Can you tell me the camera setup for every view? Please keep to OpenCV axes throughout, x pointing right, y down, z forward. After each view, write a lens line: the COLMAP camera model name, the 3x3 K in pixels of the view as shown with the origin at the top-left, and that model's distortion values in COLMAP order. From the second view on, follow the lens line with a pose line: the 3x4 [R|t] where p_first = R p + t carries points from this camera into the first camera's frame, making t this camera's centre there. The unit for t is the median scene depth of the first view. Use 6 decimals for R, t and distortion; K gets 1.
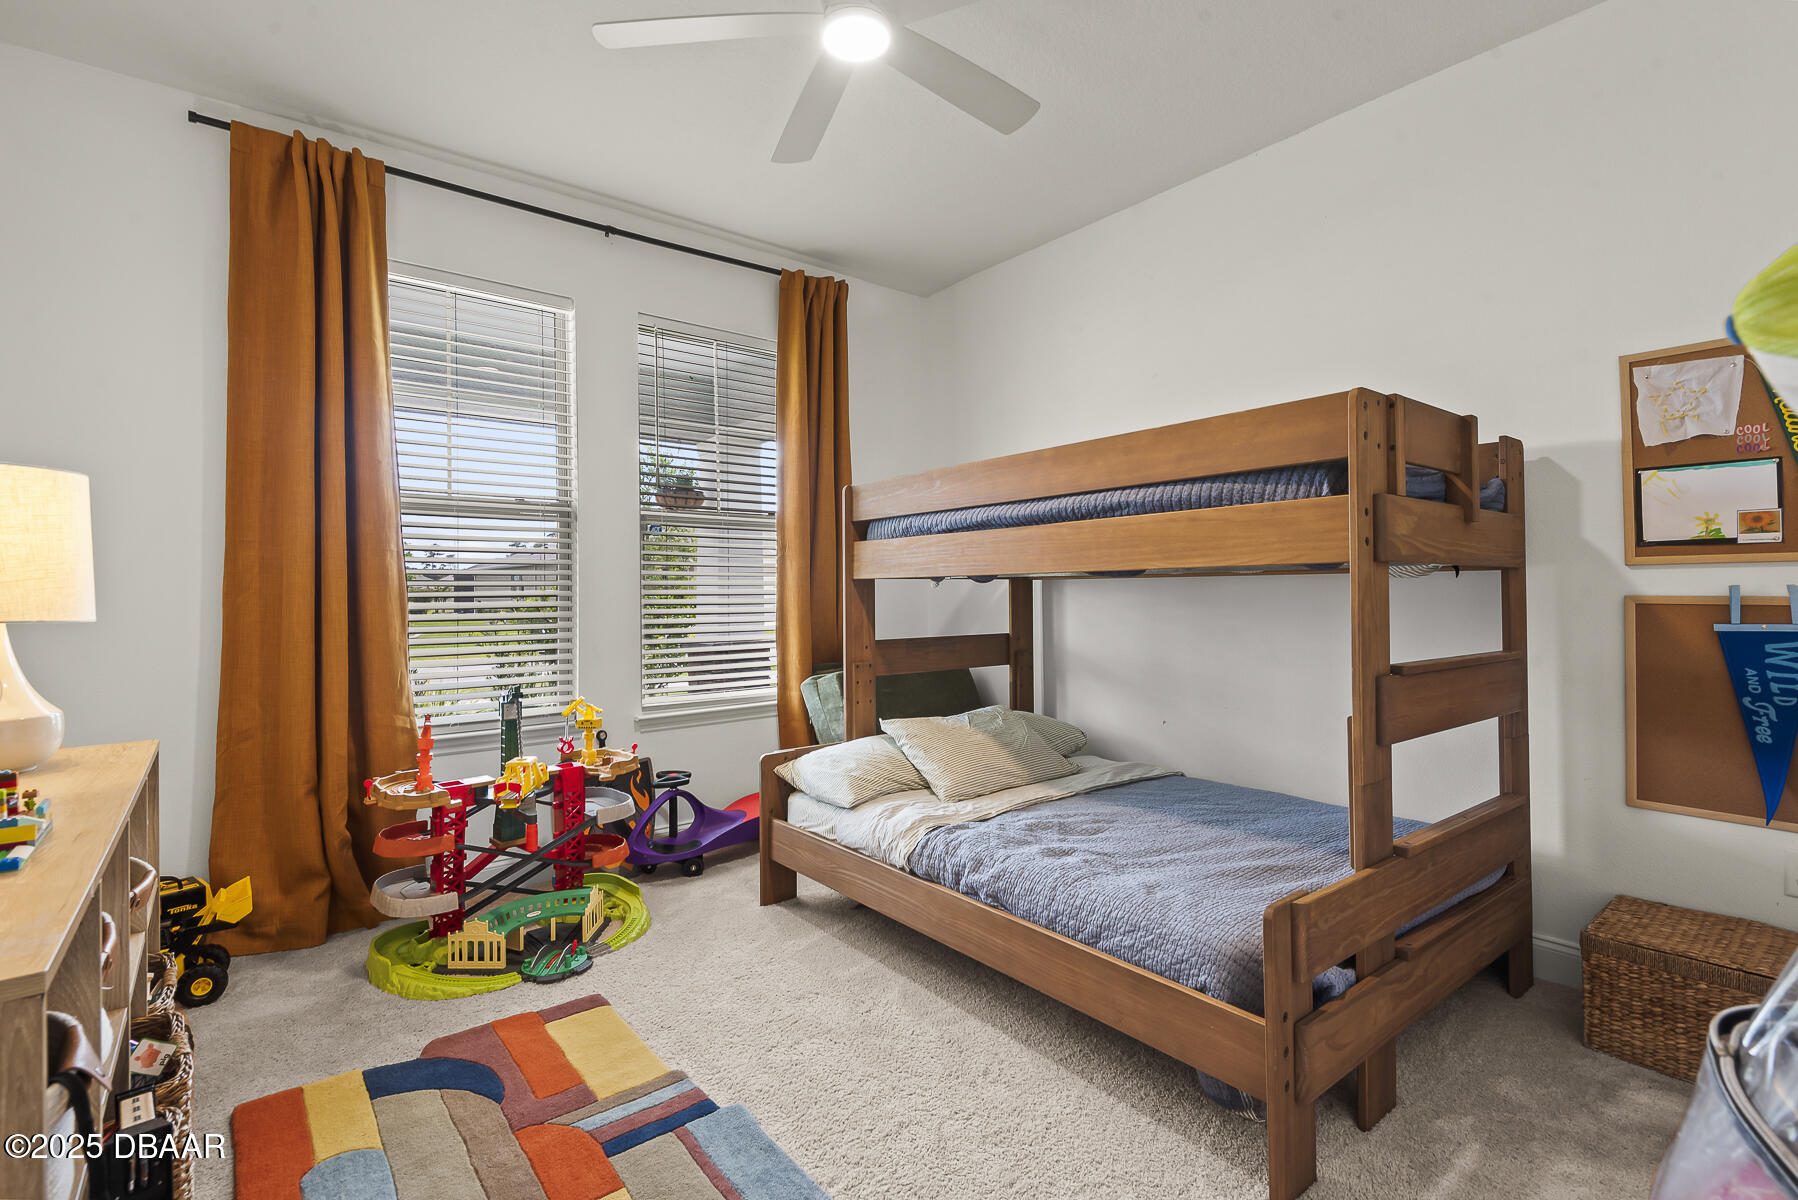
lens RADIAL K [[842.1, 0, 902.5], [0, 842.1, 589.0], [0, 0, 1]] dist [0.012462, -0.005313]
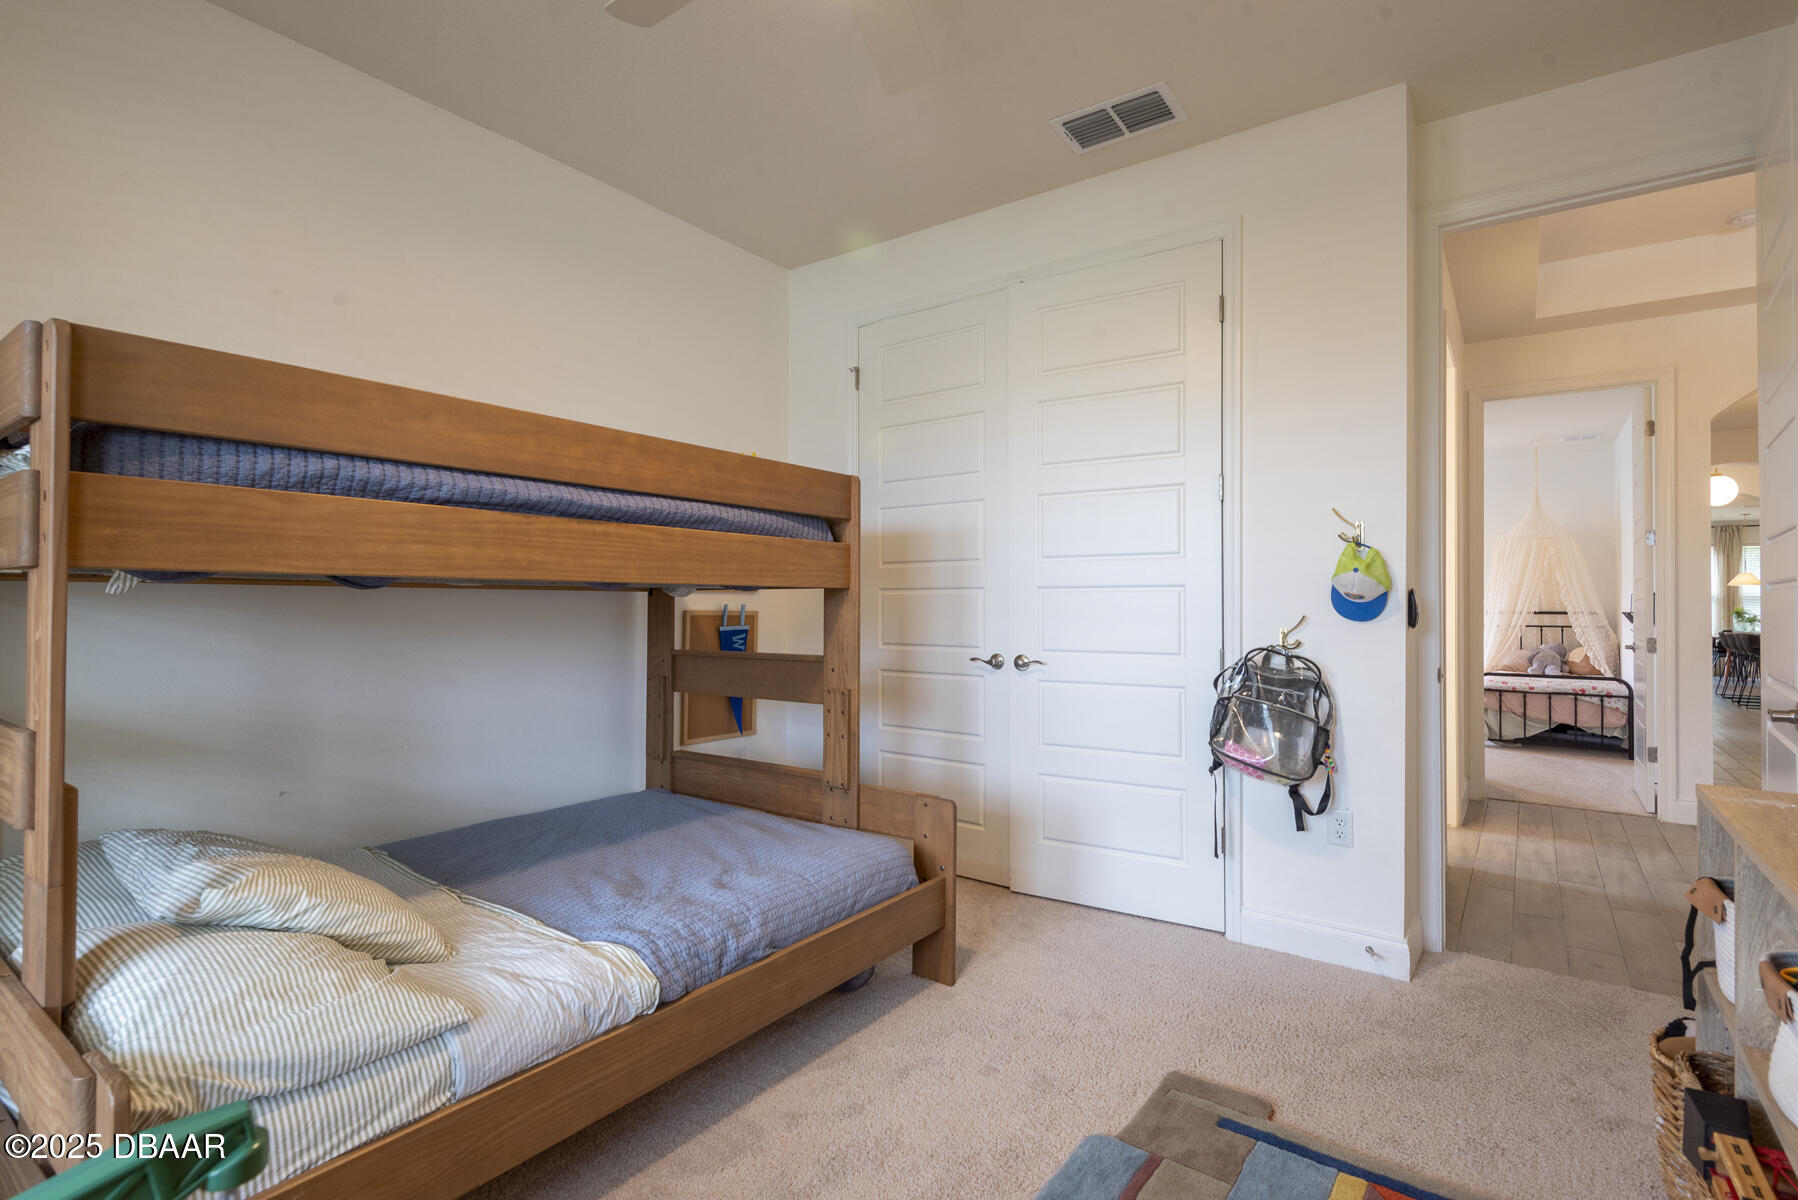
lens RADIAL K [[842.1, 0, 899.5], [0, 842.1, 598.9], [0, 0, 1]] dist [0.012462, -0.005313]
pose [[-0.269401, 0.012766, 0.962943, -0.561735], [-0.009710, 0.999825, -0.015971, 0.005915], [-0.962979, -0.013653, -0.269230, 0.779282]]
